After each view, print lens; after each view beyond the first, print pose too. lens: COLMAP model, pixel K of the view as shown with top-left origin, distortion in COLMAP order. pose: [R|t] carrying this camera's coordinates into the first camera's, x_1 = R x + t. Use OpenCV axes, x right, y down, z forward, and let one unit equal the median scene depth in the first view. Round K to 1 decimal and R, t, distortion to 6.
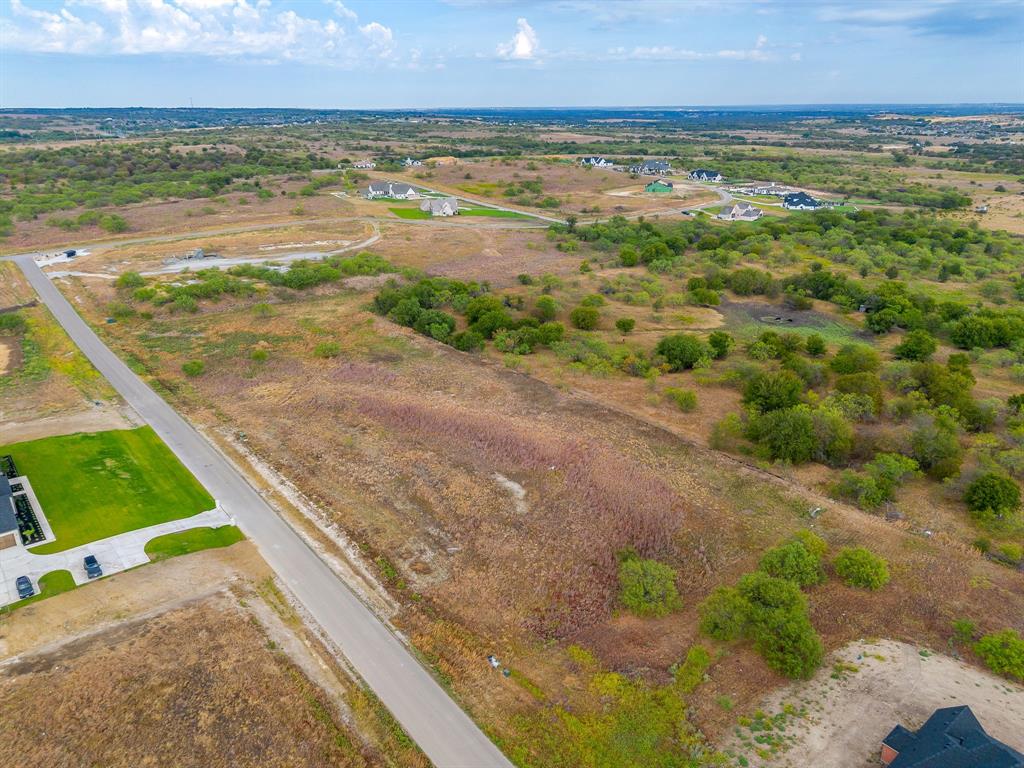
lens RADIAL K [[716.4, 0, 512.2], [0, 716.4, 403.0], [0, 0, 1]] dist [0.070995, -0.068089]
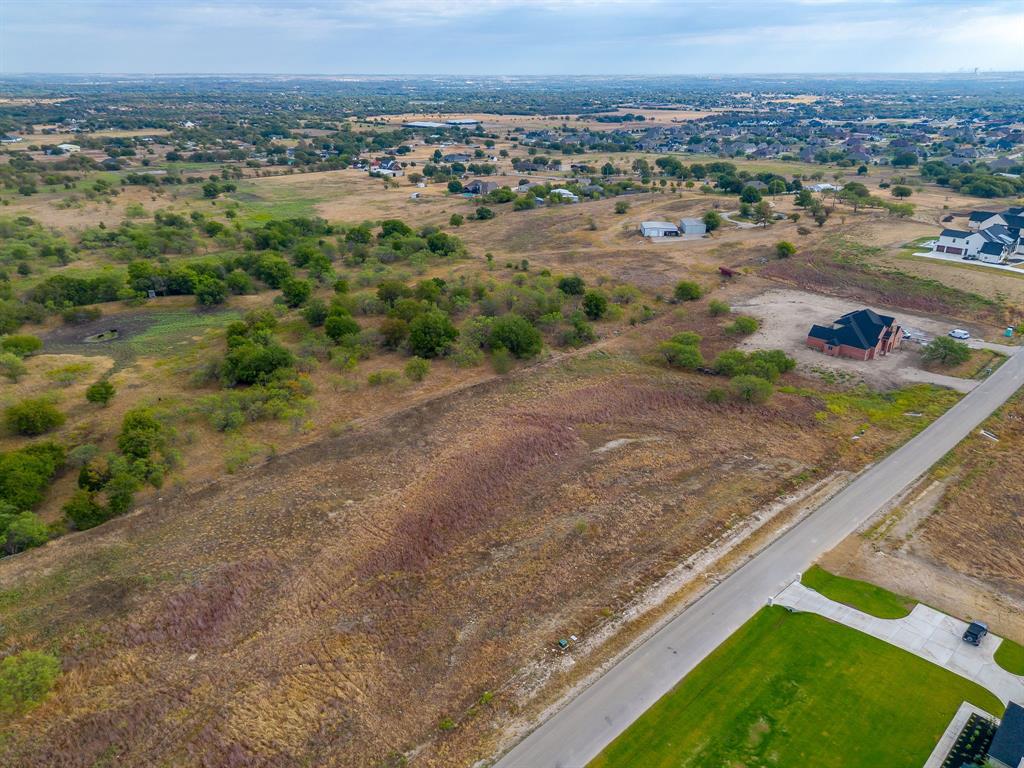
lens RADIAL K [[716.4, 0, 512.2], [0, 716.4, 403.0], [0, 0, 1]] dist [0.070995, -0.068089]
pose [[-0.063716, -0.412435, 0.908756, -0.951463], [0.383633, 0.830514, 0.403822, -0.430655], [-0.921285, 0.374359, 0.105307, 1.035254]]
